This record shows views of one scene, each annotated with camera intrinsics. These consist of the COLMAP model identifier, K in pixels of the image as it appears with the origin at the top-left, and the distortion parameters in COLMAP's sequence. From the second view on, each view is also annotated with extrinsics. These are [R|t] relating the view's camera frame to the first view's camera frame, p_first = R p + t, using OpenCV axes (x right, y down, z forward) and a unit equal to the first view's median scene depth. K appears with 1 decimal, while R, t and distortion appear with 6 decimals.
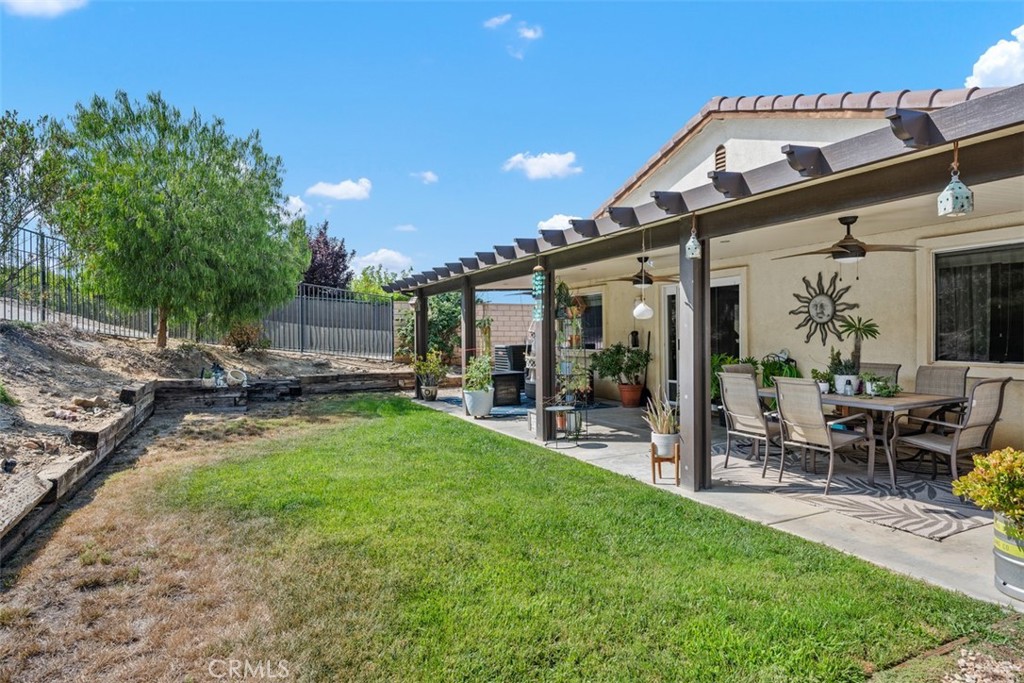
lens RADIAL K [[587.9, 0, 519.8], [0, 587.9, 339.6], [0, 0, 1]] dist [-0.001687, 0.000504]
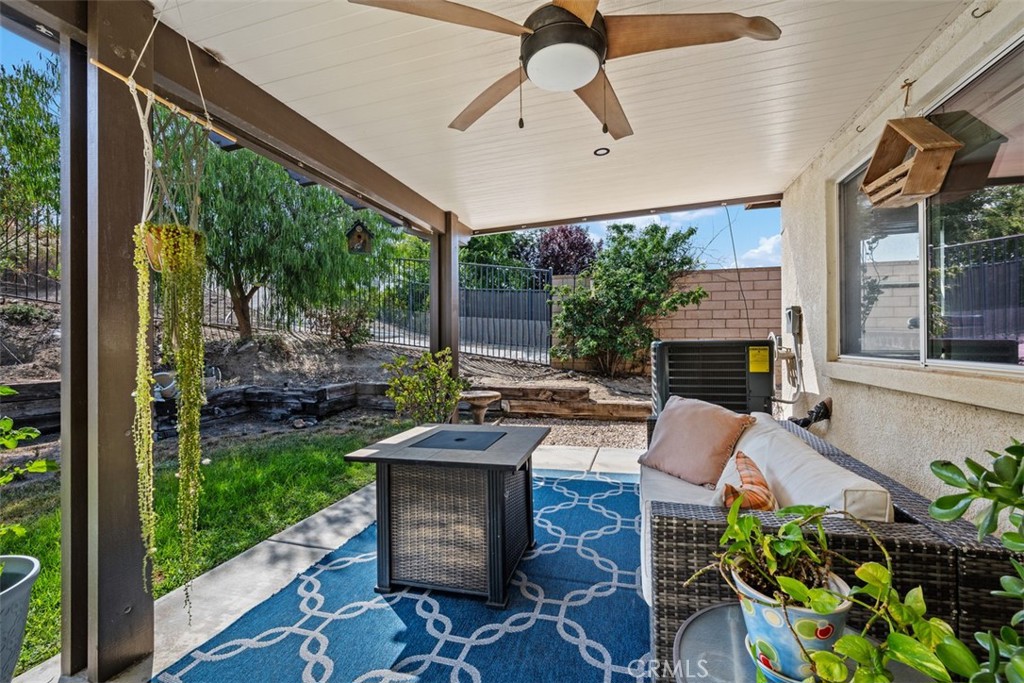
lens RADIAL K [[426.5, 0, 507.4], [0, 426.5, 337.1], [0, 0, 1]] dist [-0.002823, -0.000066]
pose [[0.741420, 0.001232, -0.671040, 0.161953], [-0.007647, 0.999949, -0.006612, 0.016750], [0.670997, 0.010034, 0.741392, 1.311310]]
